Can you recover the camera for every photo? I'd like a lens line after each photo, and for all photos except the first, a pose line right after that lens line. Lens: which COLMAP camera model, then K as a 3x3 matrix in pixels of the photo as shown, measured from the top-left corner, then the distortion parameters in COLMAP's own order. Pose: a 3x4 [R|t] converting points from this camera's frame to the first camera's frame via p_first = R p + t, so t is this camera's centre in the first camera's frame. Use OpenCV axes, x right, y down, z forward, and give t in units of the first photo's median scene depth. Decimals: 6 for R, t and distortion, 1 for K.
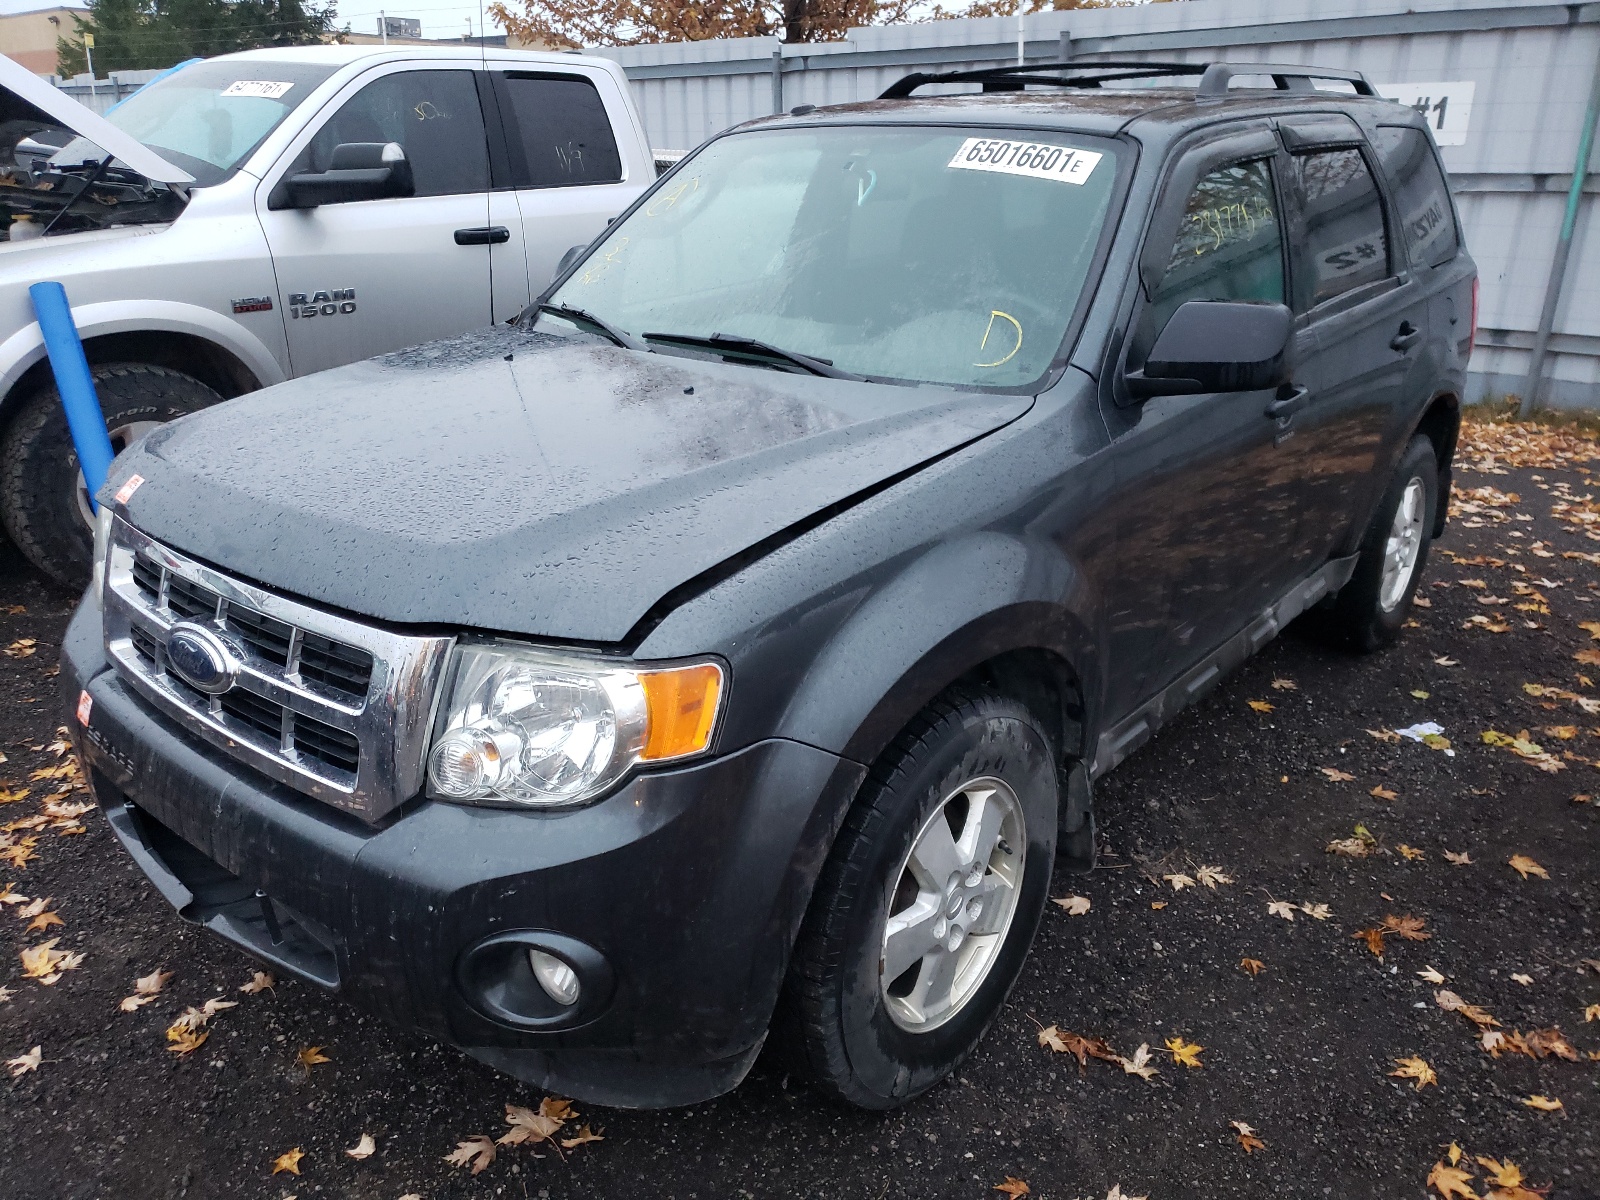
lens RADIAL K [[1233.5, 0, 800.0], [0, 1233.5, 600.0], [0, 0, 1]] dist [0.009124, 0.008976]
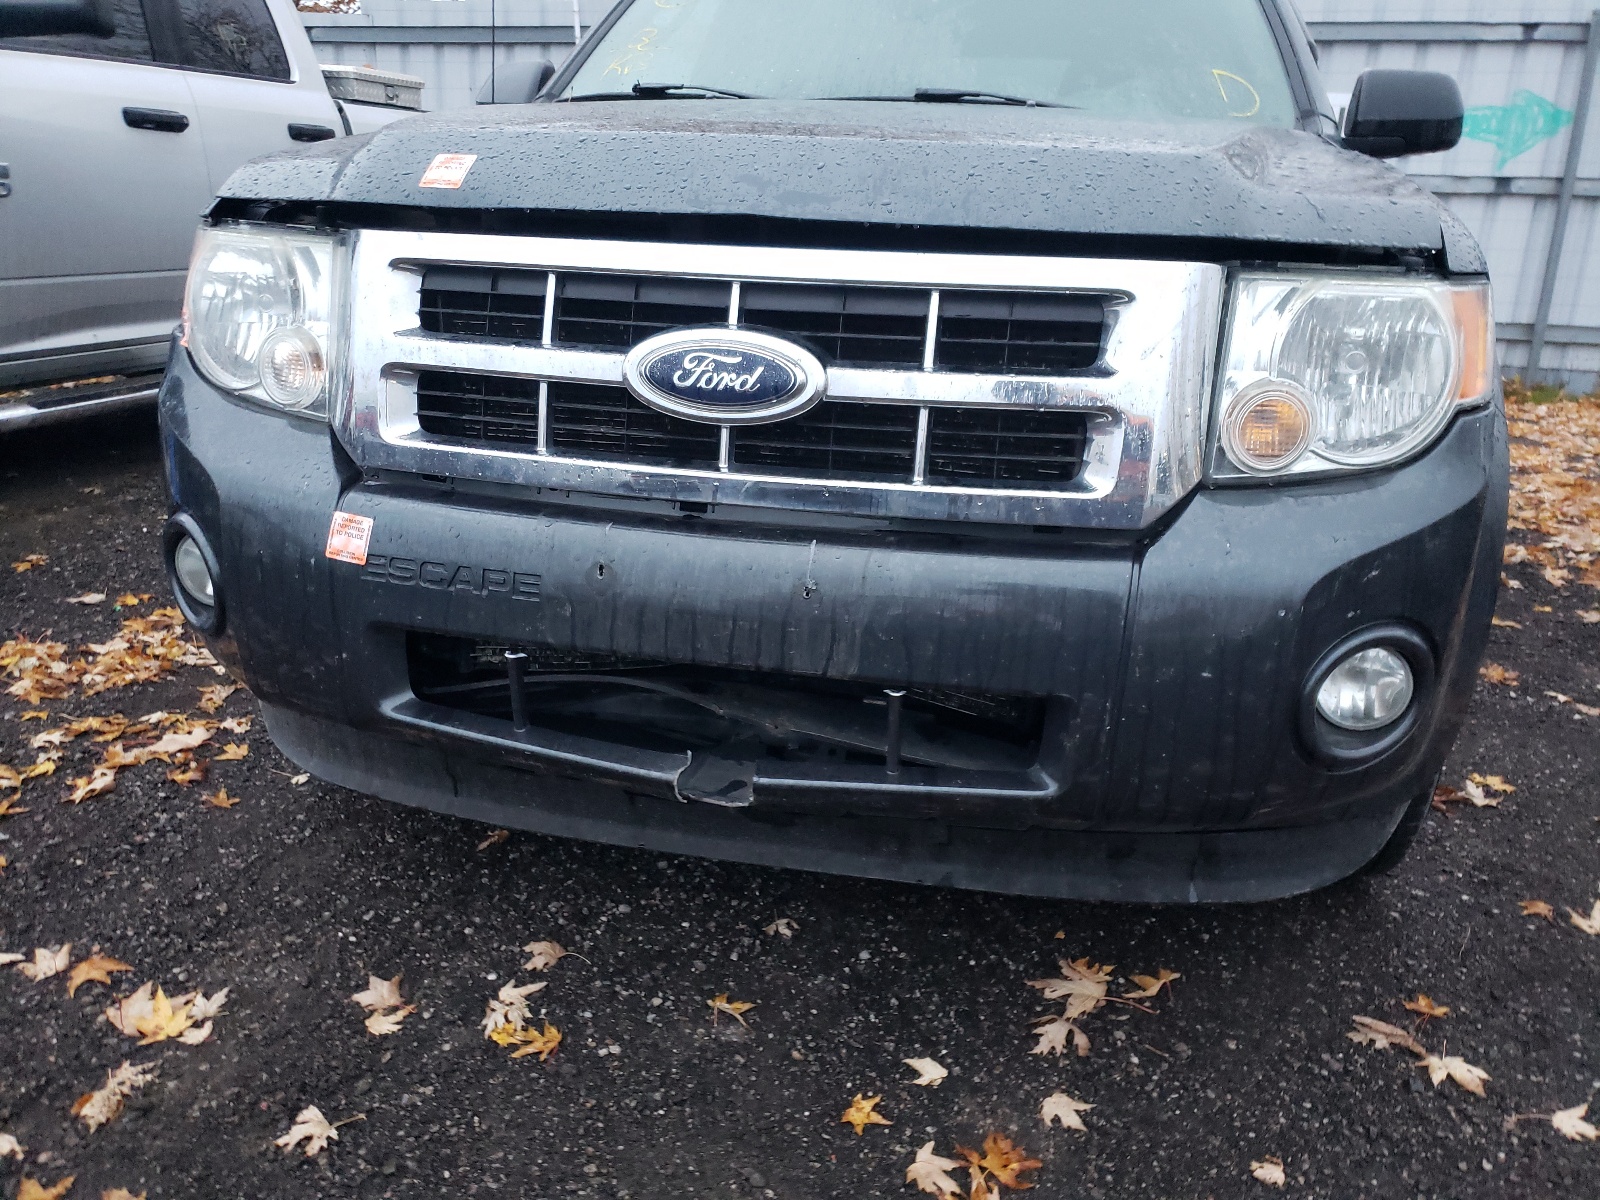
lens RADIAL K [[1220.6, 0, 800.0], [0, 1220.6, 600.0], [0, 0, 1]] dist [-0.003788, 0.033297]
pose [[0.885605, -0.113139, 0.450447, -0.627030], [0.131505, 0.991269, -0.009569, 0.147282], [-0.445432, 0.067710, 0.892752, 0.335681]]
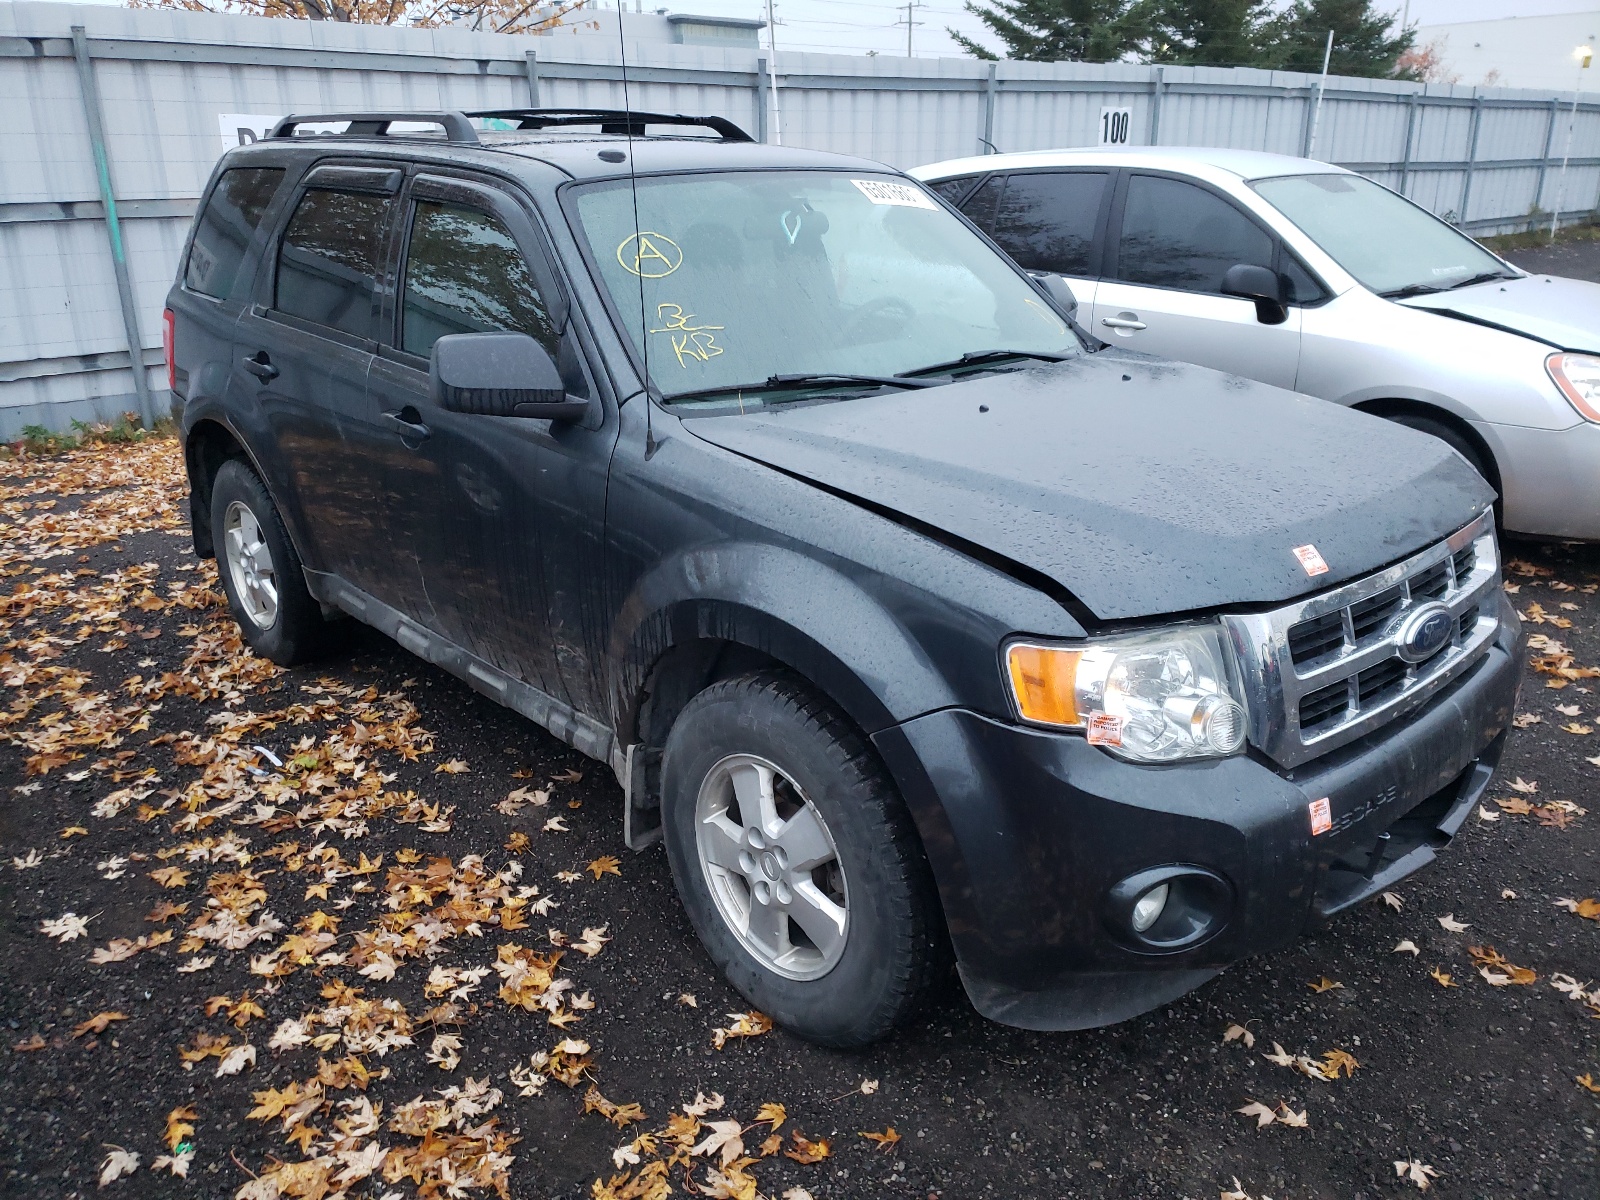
lens RADIAL K [[1220.6, 0, 800.0], [0, 1220.6, 600.0], [0, 0, 1]] dist [-0.003788, 0.033297]
pose [[0.133036, -0.336774, 0.932140, -1.359690], [0.345532, 0.897253, 0.274855, -0.421948], [-0.928929, 0.285519, 0.235733, 1.049891]]
